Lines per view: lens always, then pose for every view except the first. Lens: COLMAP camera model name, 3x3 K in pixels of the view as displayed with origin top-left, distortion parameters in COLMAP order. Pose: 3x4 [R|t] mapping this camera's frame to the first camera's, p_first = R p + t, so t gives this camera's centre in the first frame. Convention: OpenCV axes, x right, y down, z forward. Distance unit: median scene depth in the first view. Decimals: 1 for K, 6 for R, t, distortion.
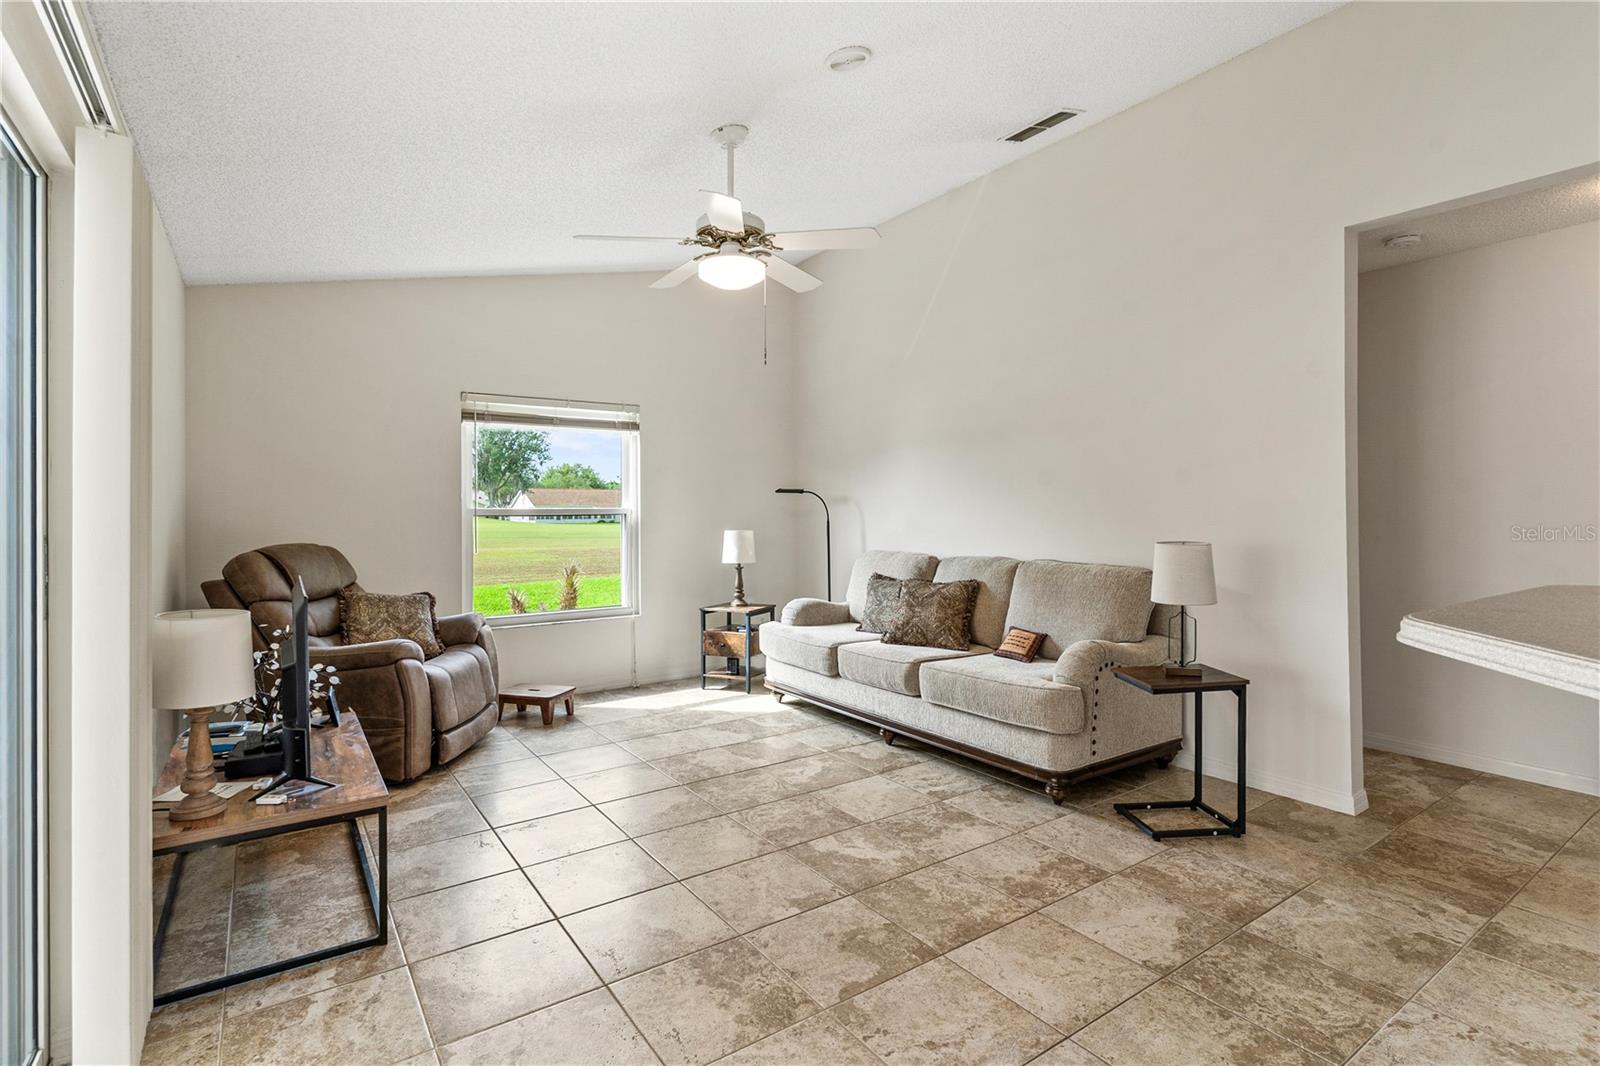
lens RADIAL K [[770.6, 0, 795.8], [0, 770.6, 511.6], [0, 0, 1]] dist [0.001716, -0.001106]
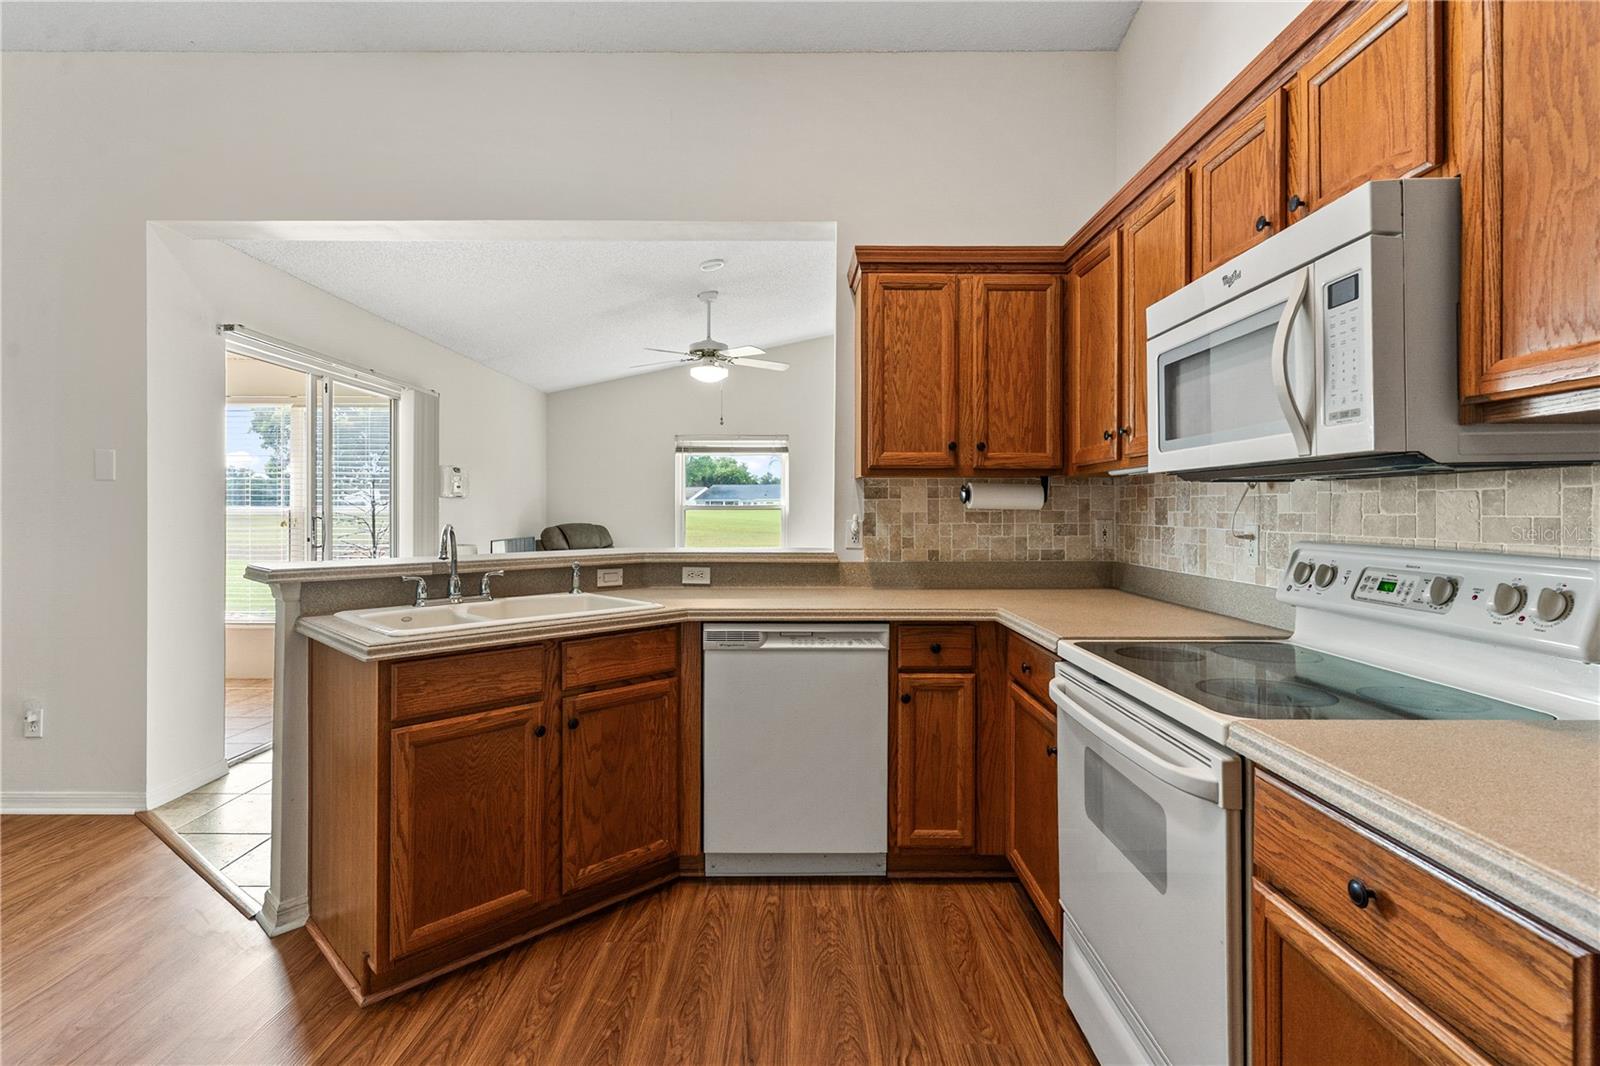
lens RADIAL K [[770.6, 0, 795.0], [0, 770.6, 511.2], [0, 0, 1]] dist [0.001716, -0.001106]
pose [[0.822649, 0.010111, -0.568460, 1.160412], [-0.005239, 0.999934, 0.010203, -0.014021], [0.568526, -0.005415, 0.822647, -0.371828]]
